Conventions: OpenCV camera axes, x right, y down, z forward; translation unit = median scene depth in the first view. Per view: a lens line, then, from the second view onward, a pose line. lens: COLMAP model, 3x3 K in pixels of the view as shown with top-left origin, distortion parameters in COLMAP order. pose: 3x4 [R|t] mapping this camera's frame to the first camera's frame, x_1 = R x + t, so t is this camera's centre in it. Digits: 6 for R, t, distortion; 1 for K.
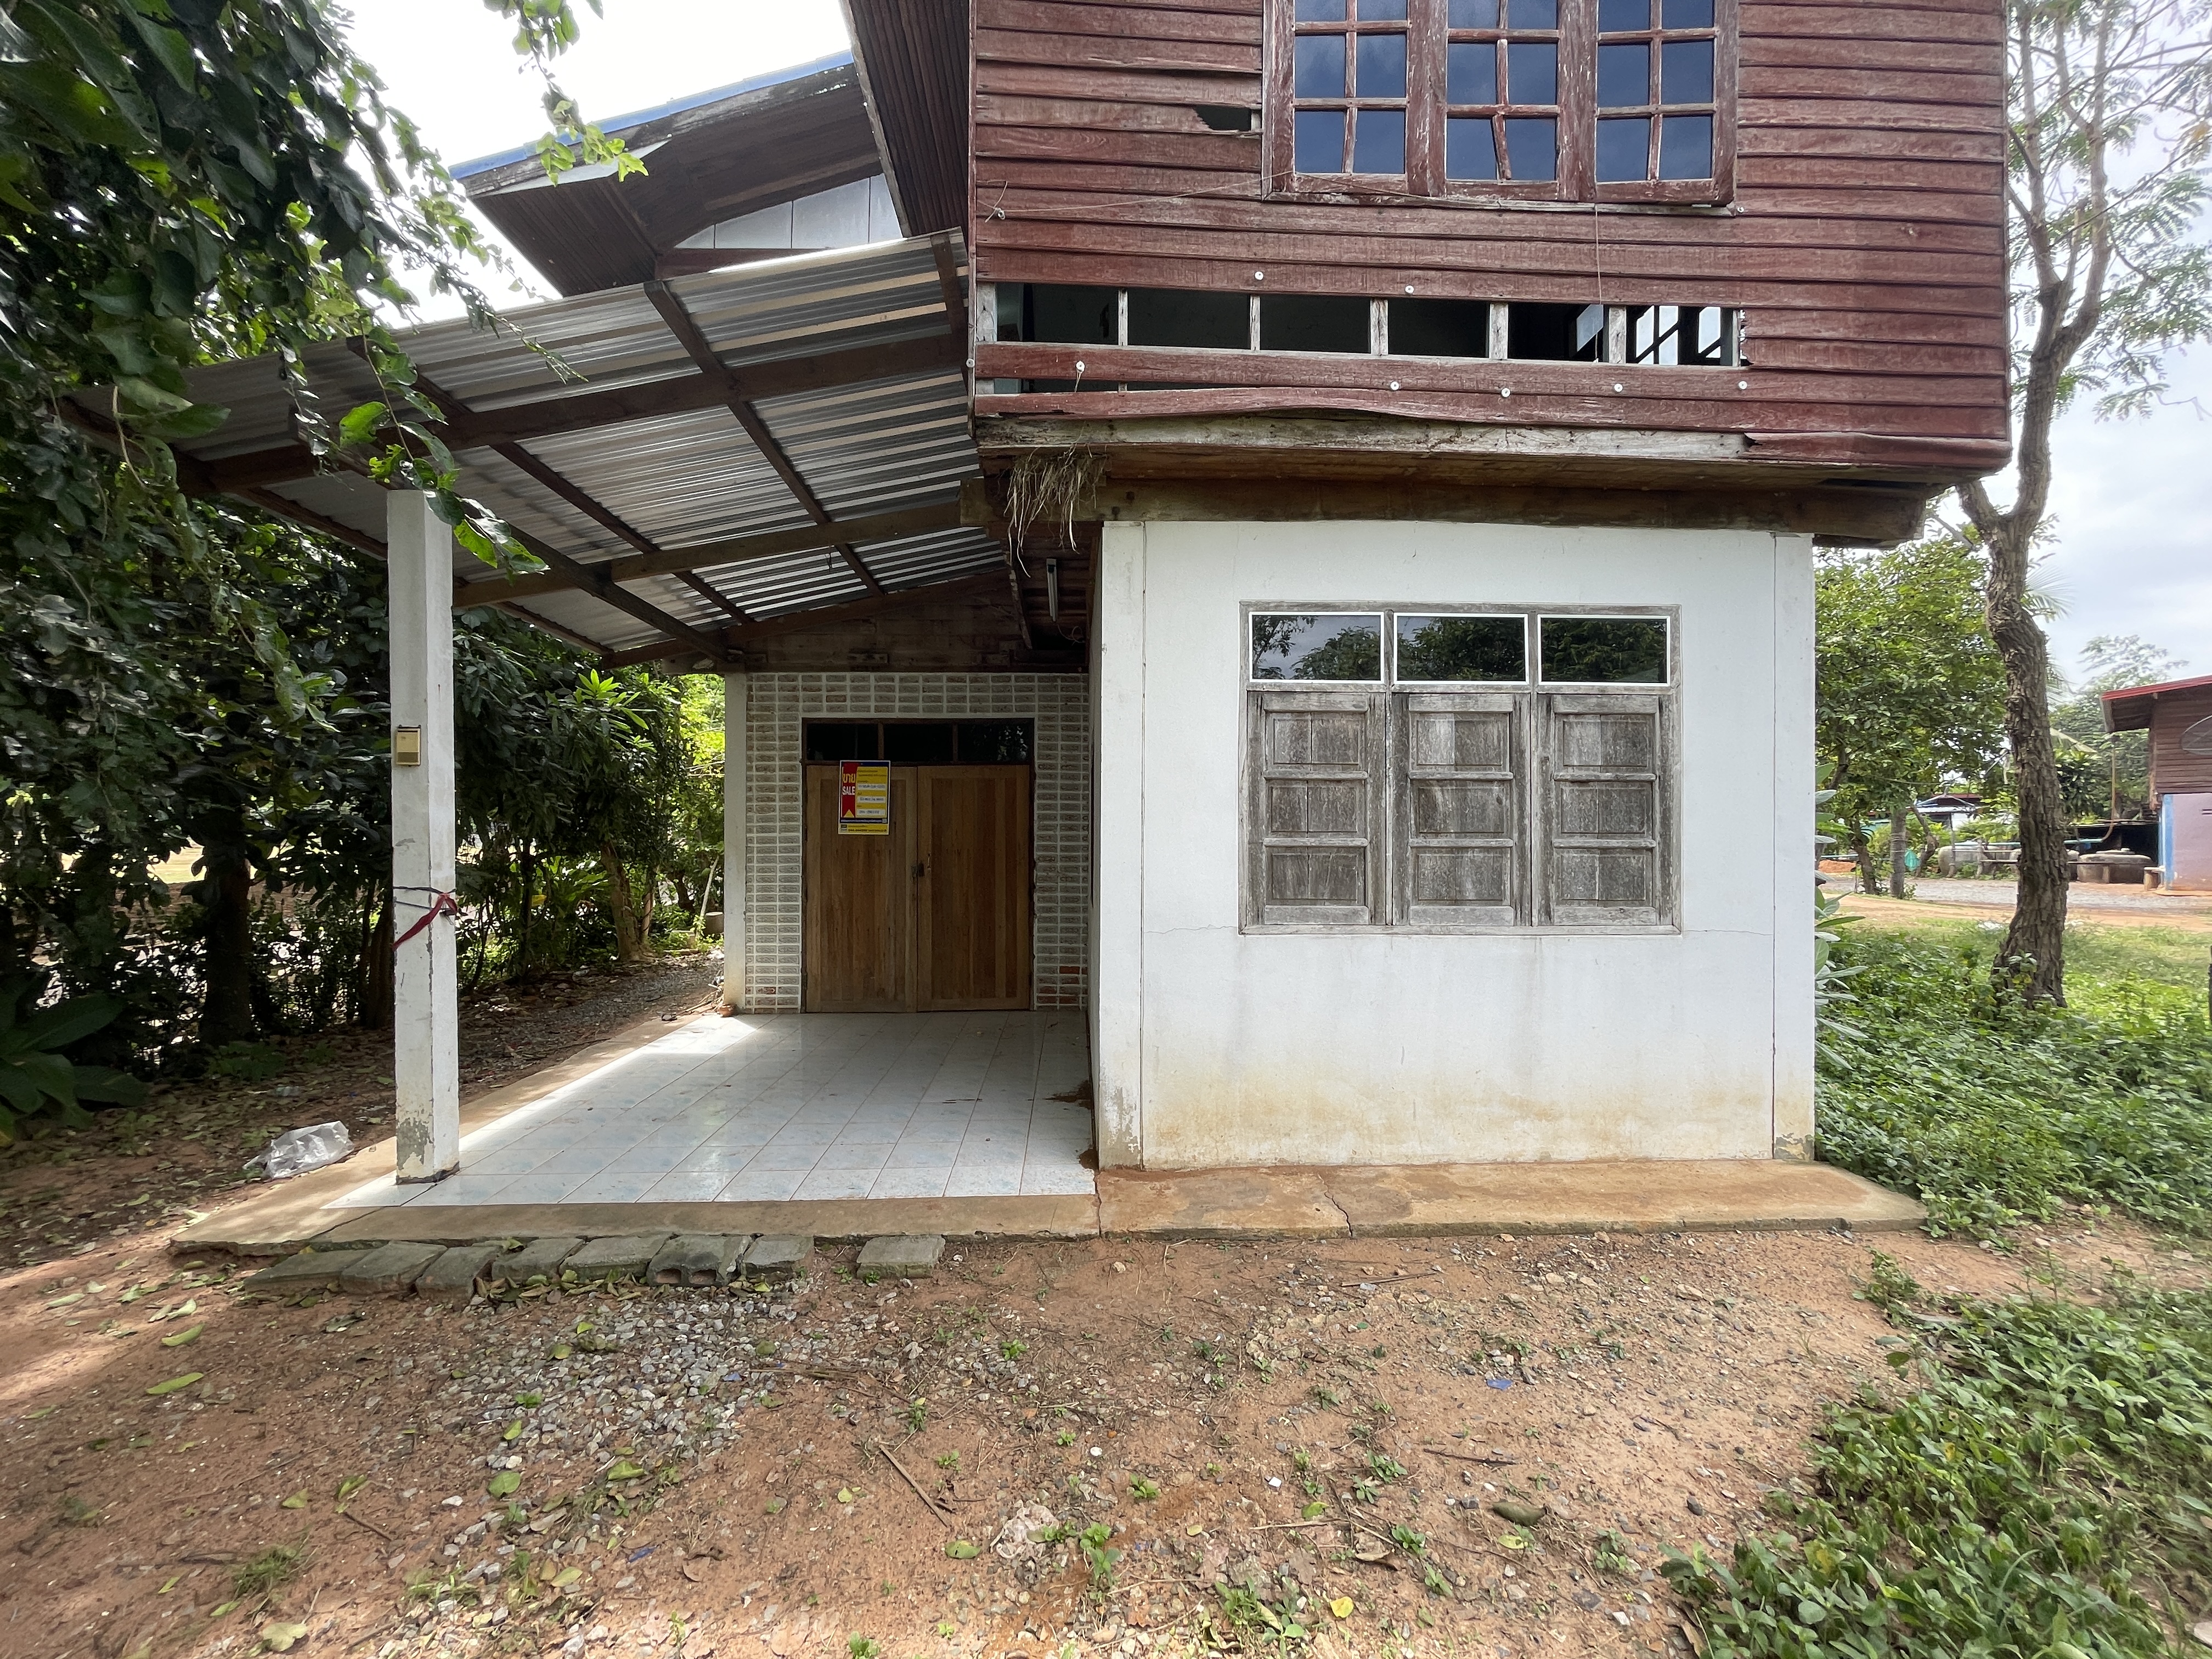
lens RADIAL K [[890.8, 0, 1101.4], [0, 890.8, 832.2], [0, 0, 1]] dist [-0.002684, -0.000130]
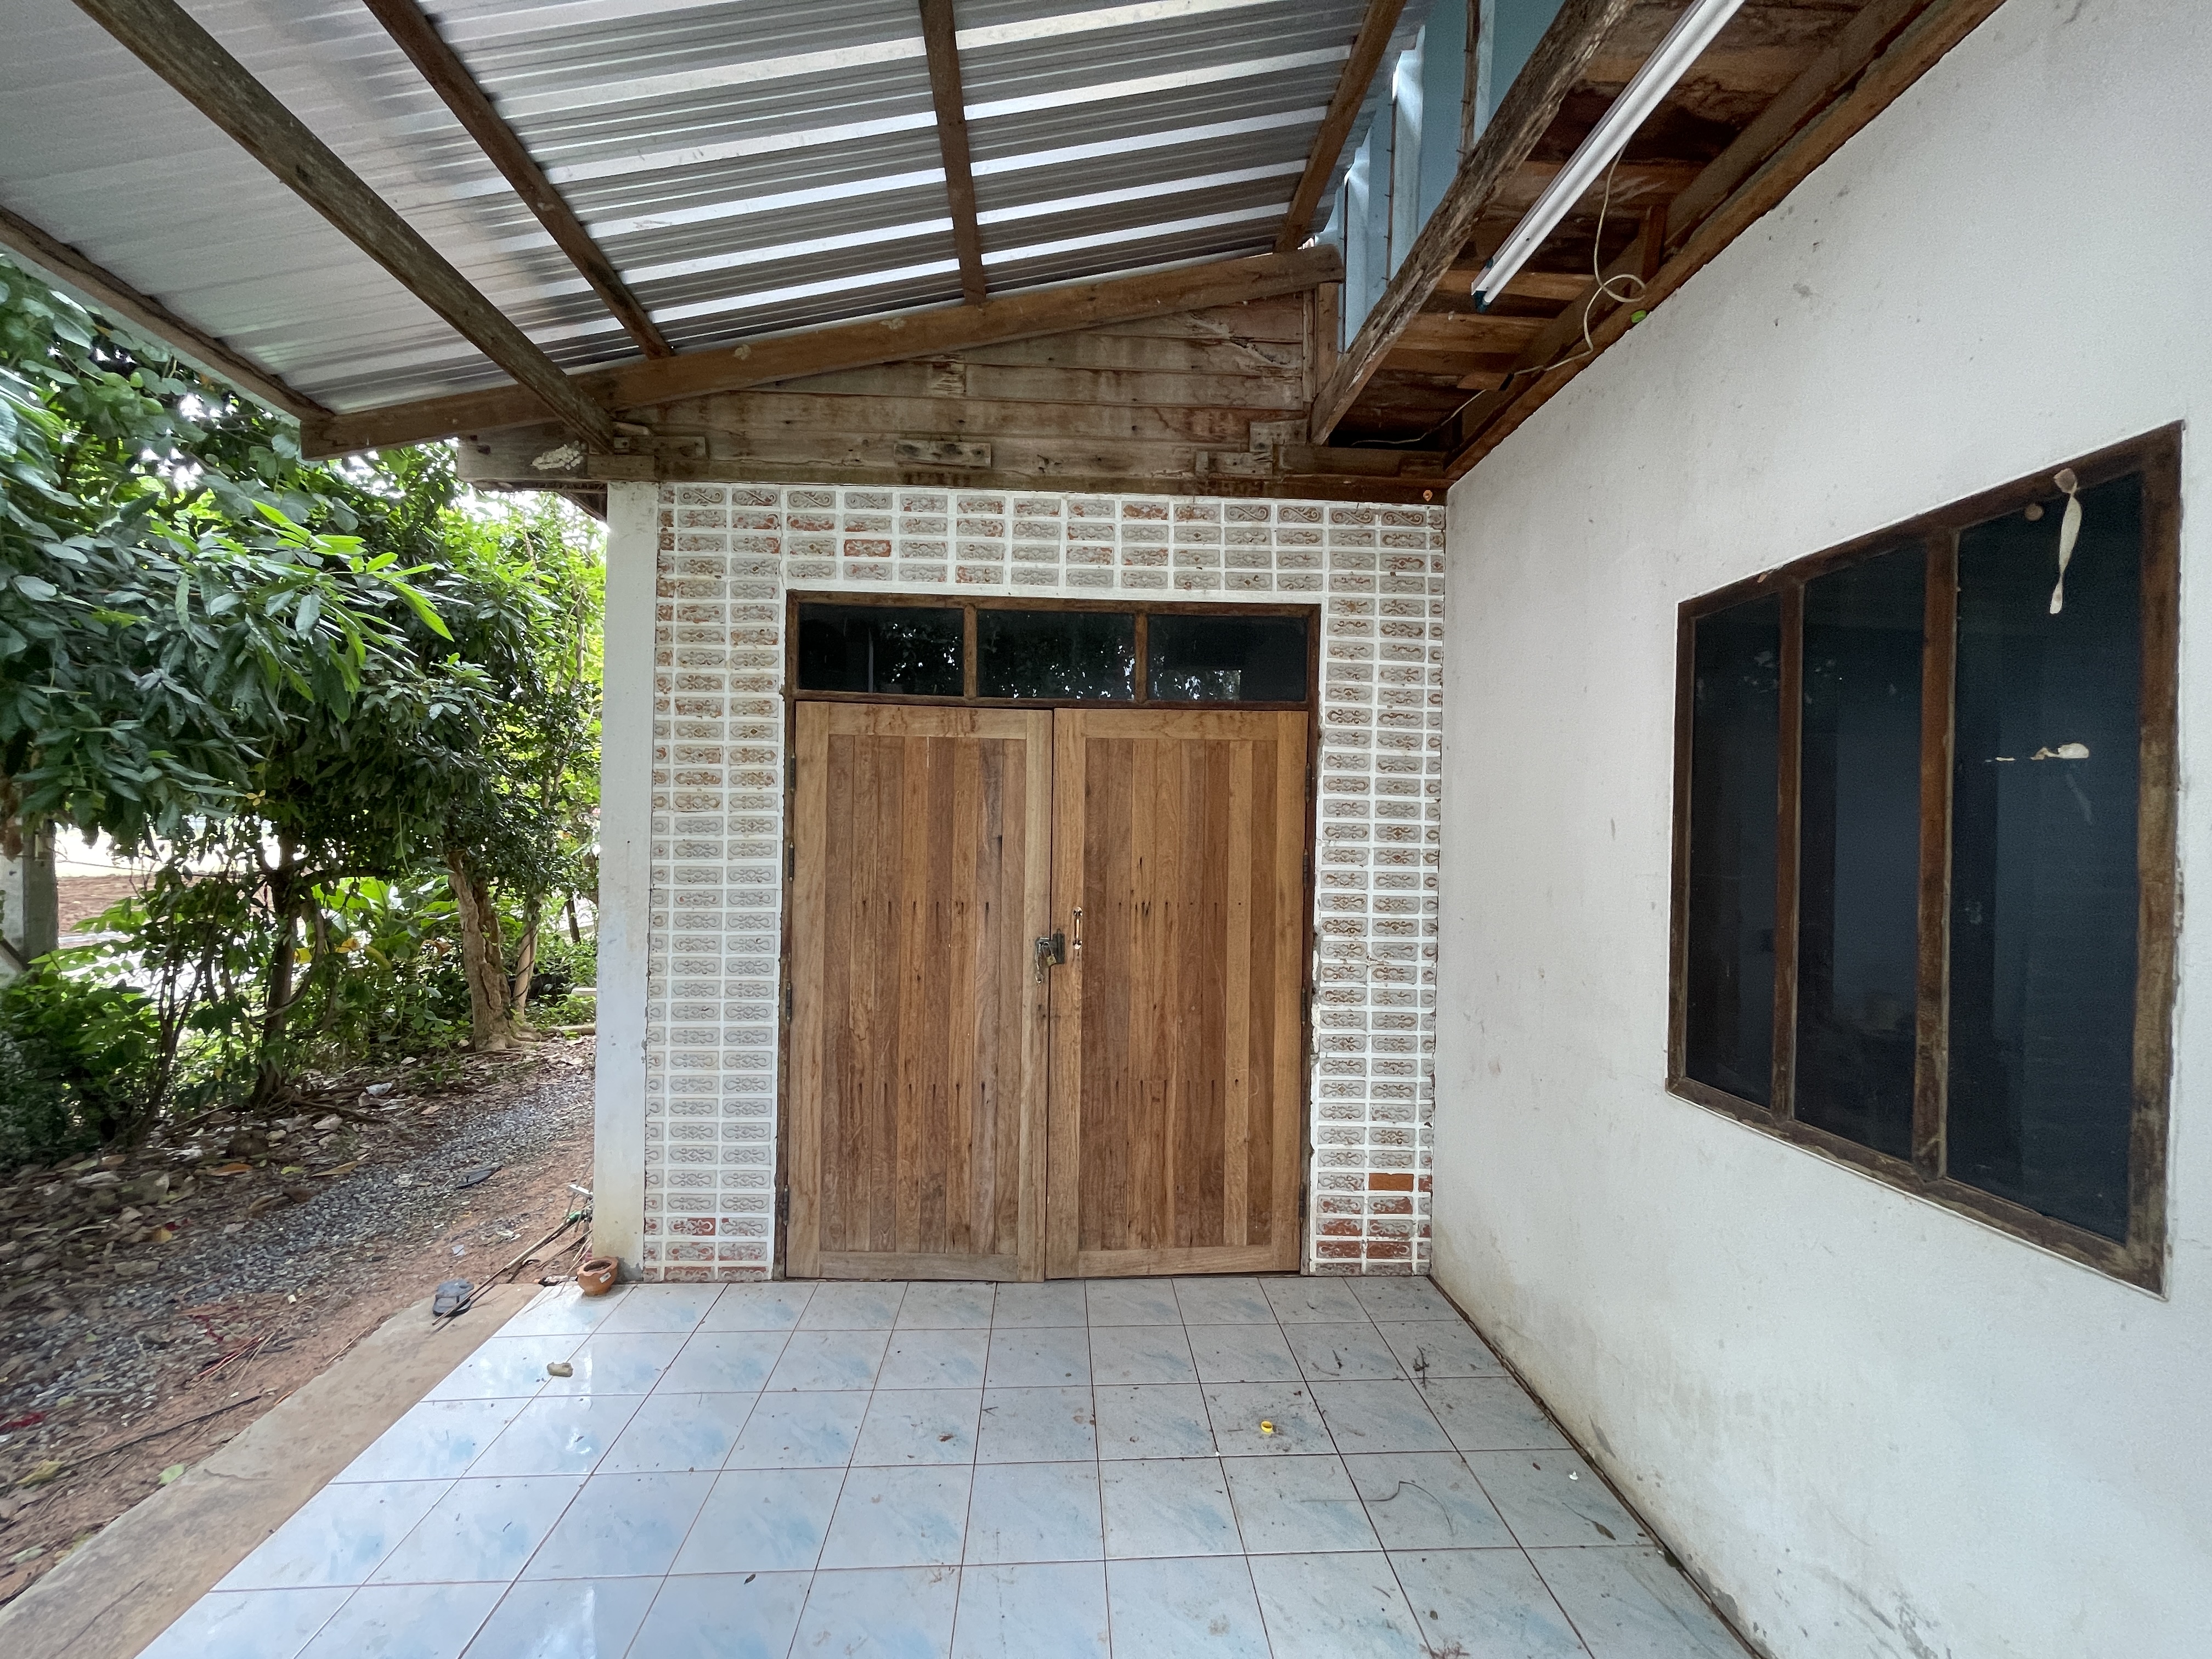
lens RADIAL K [[890.8, 0, 1106.3], [0, 890.8, 827.8], [0, 0, 1]] dist [-0.002684, -0.000130]
pose [[0.999763, 0.017724, 0.012679, -0.185322], [-0.017760, 0.999838, 0.002775, -0.018065], [-0.012628, -0.002999, 0.999916, 0.567082]]
